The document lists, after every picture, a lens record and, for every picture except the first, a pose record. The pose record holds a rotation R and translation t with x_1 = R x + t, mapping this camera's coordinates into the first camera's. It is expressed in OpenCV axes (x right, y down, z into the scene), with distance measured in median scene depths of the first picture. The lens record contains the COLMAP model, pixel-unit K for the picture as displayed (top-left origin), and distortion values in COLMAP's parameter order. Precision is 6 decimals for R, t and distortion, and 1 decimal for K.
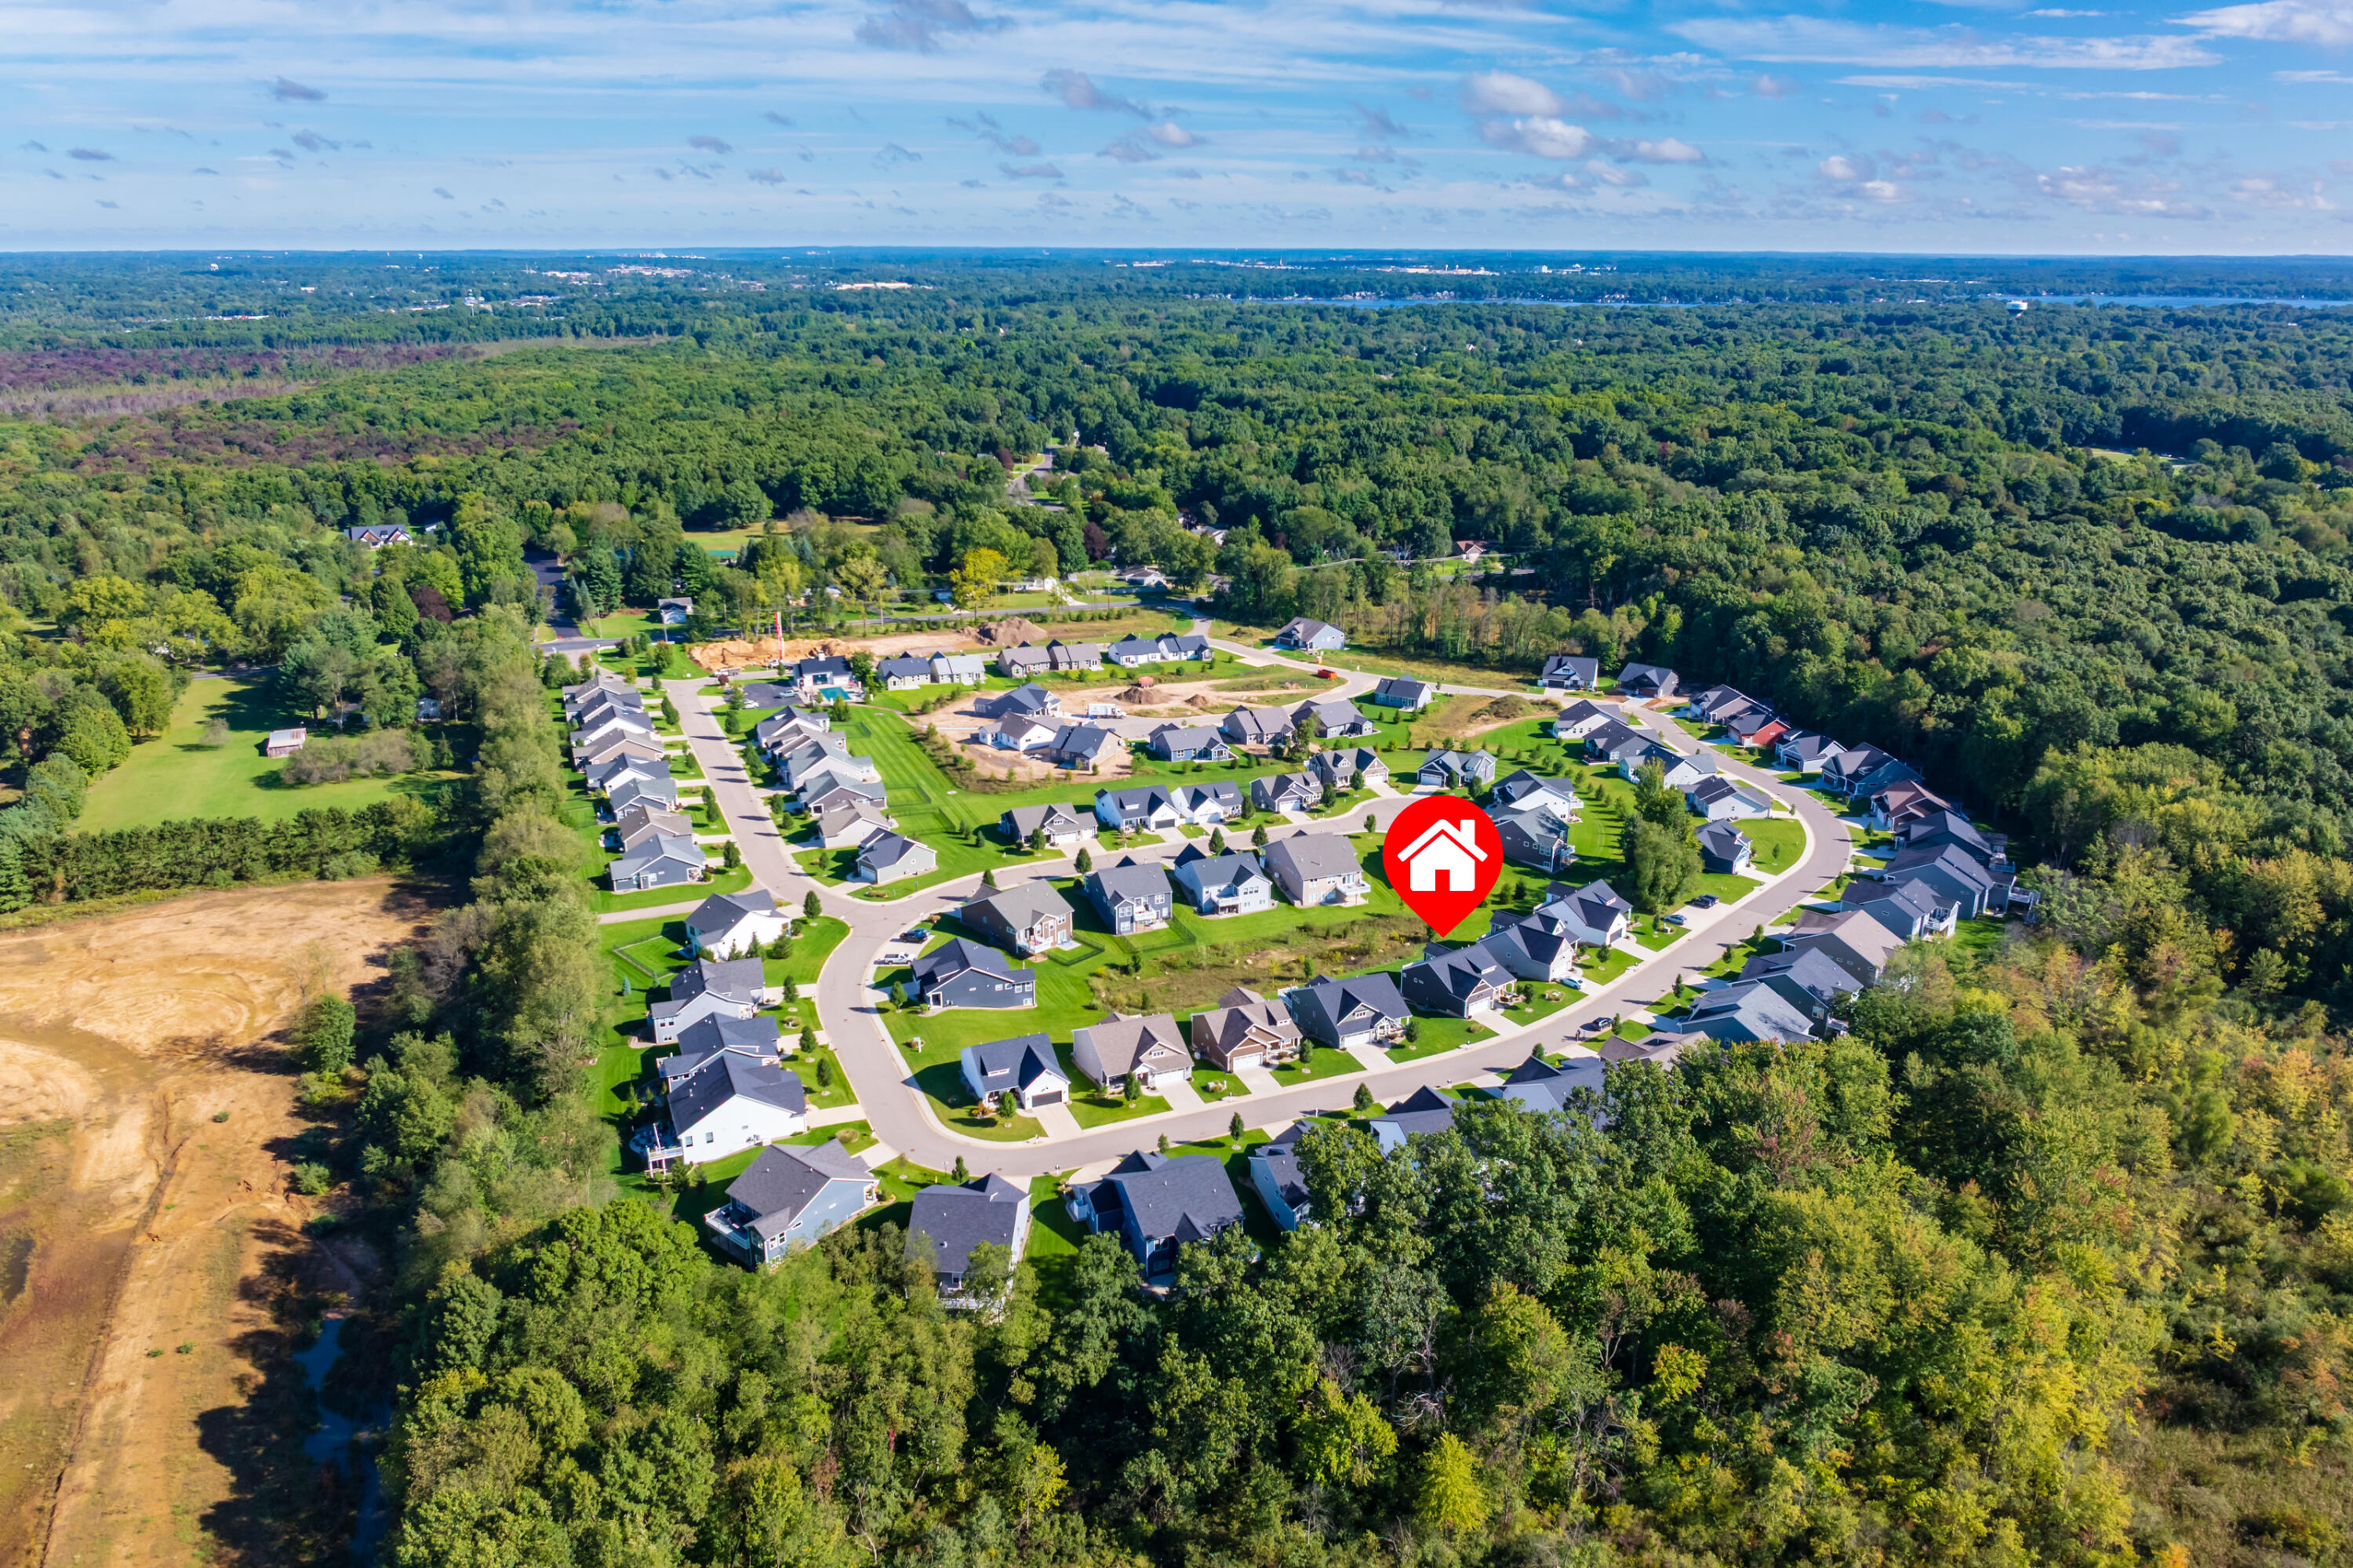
lens RADIAL K [[1633.6, 0, 1176.5], [0, 1633.6, 784.0], [0, 0, 1]] dist [-0.038794, 0.021294]
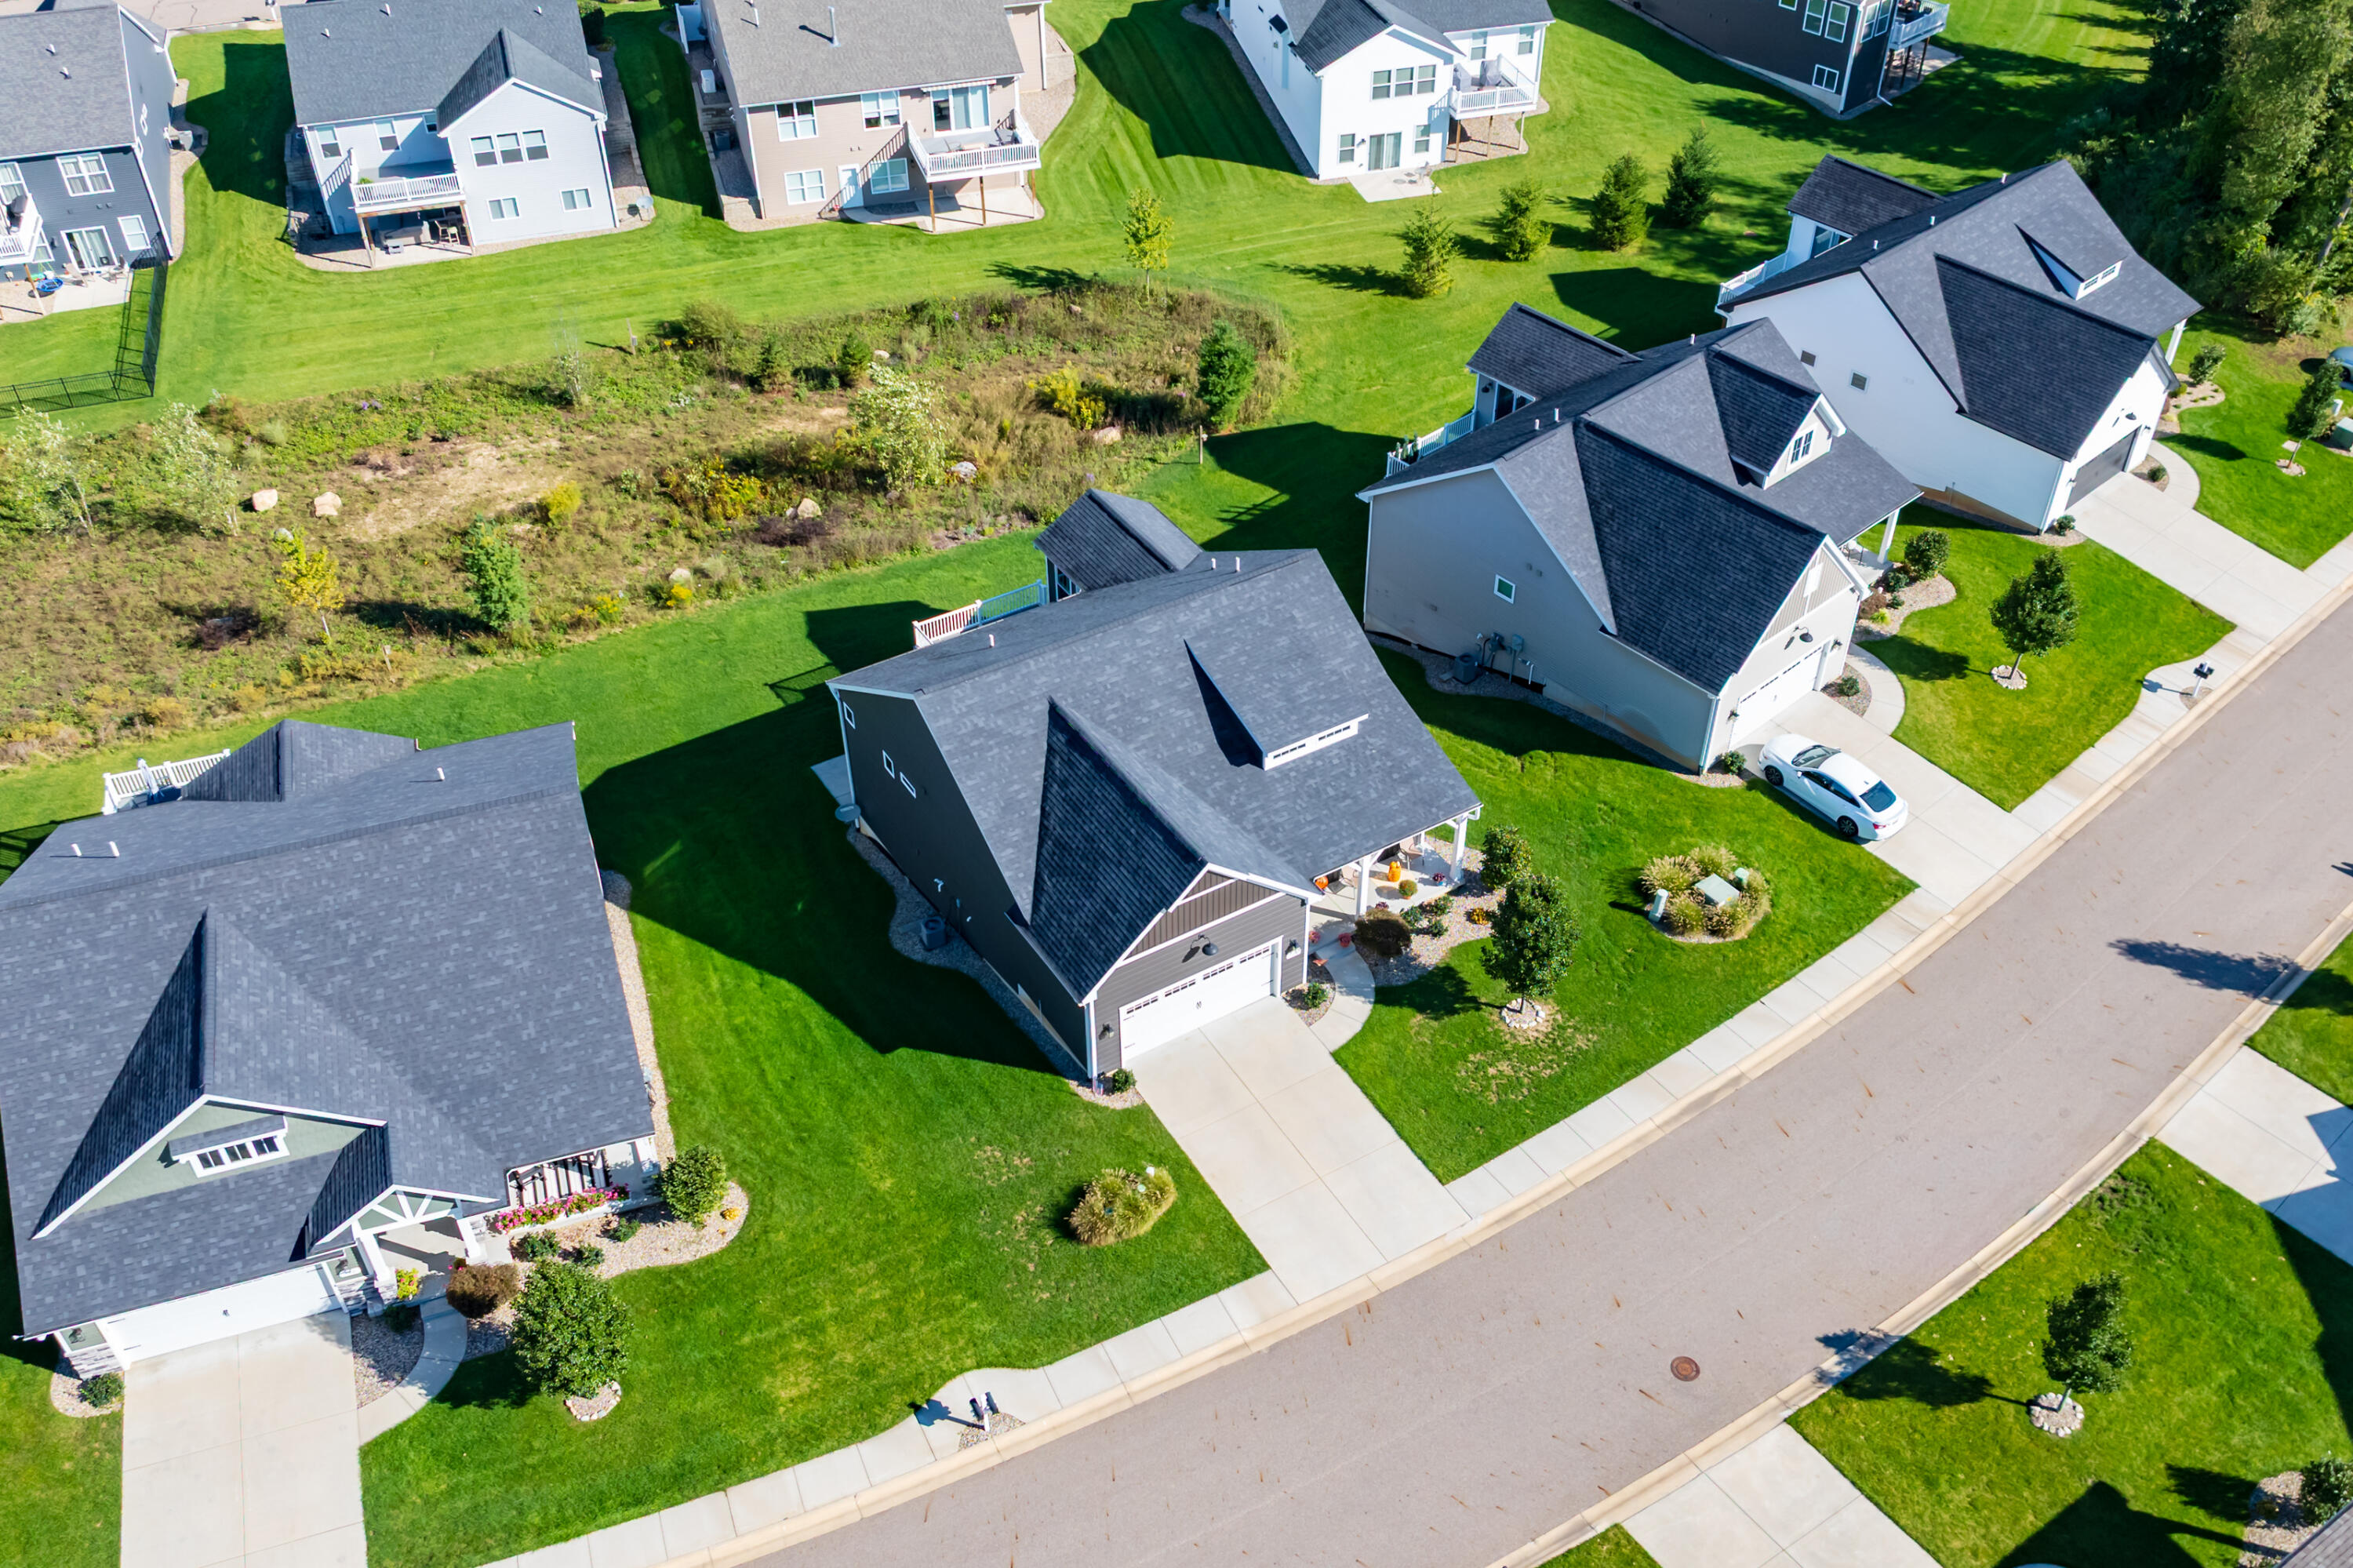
lens RADIAL K [[1840.2, 0, 1176.5], [0, 1840.2, 784.0], [0, 0, 1]] dist [-0.021163, 0.000060]
pose [[0.993224, 0.071388, -0.091707, 0.179751], [-0.027592, 0.911389, 0.410621, 0.039259], [0.112894, -0.405308, 0.907183, 0.766259]]
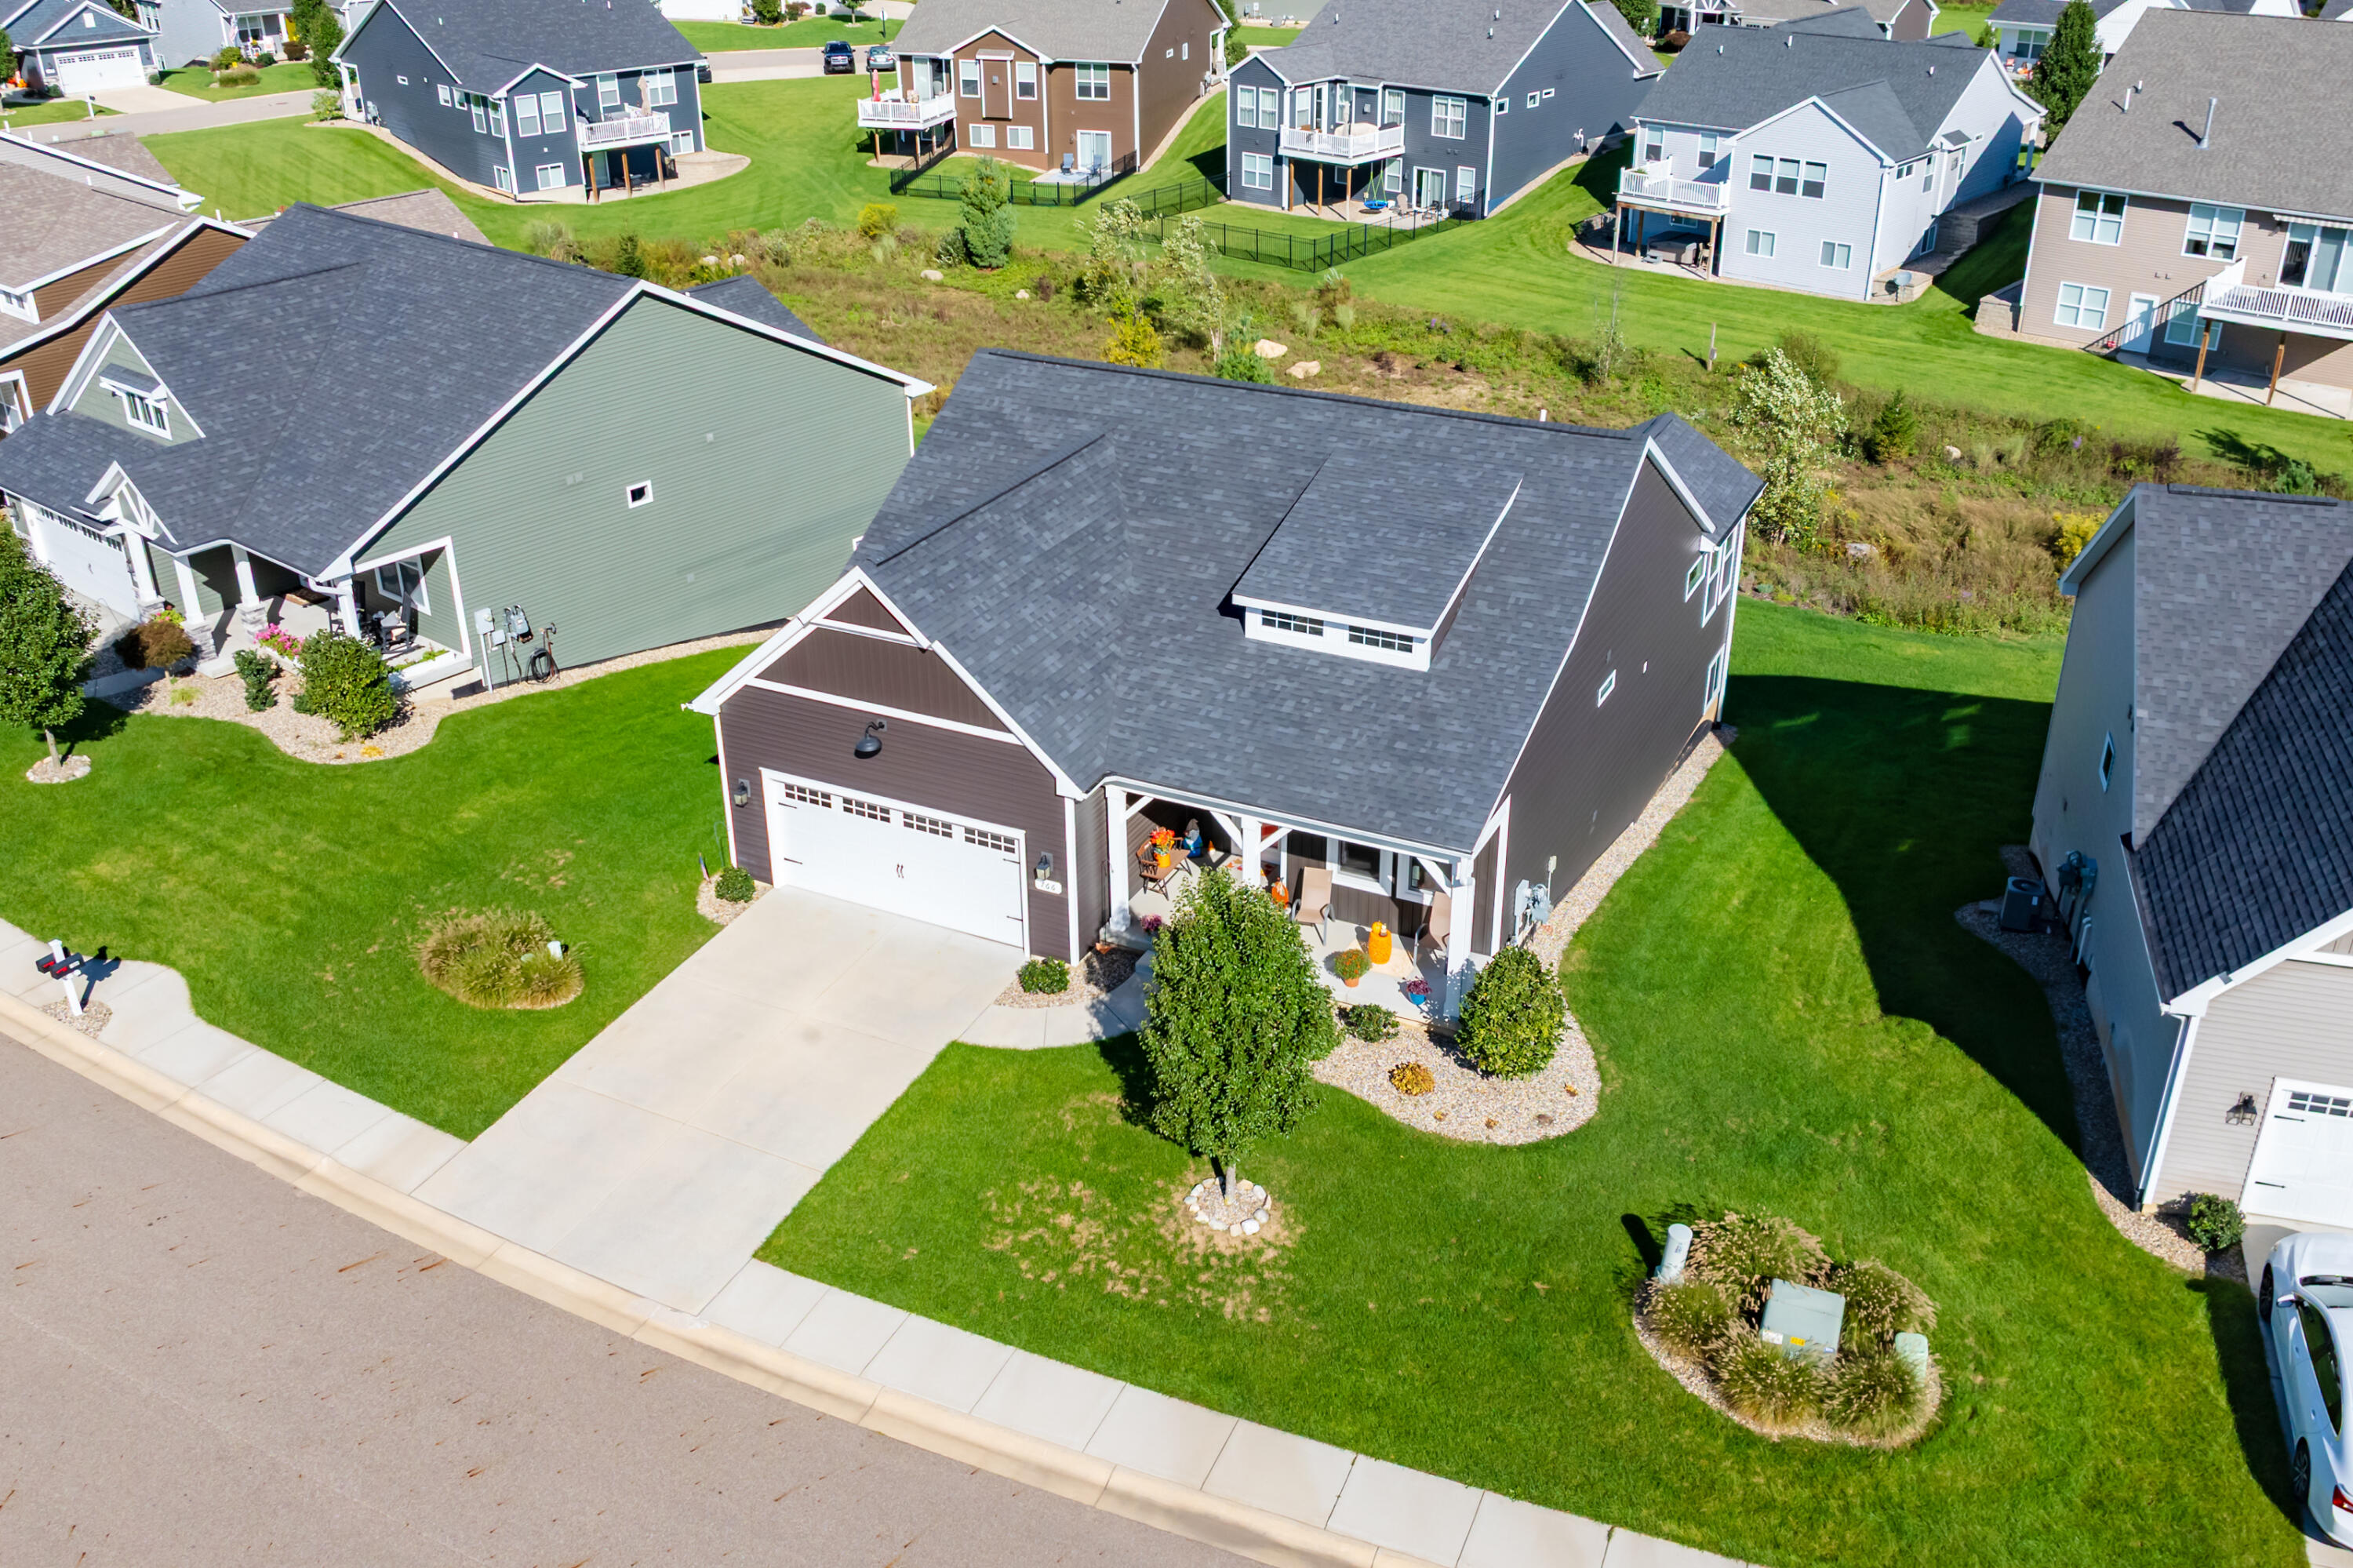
lens RADIAL K [[1840.2, 0, 1176.5], [0, 1840.2, 784.0], [0, 0, 1]] dist [-0.021163, 0.000060]
pose [[0.473148, 0.448396, -0.758335, 0.234219], [-0.246525, 0.893783, 0.374671, 0.069164], [0.845788, 0.009674, 0.533432, 0.842780]]
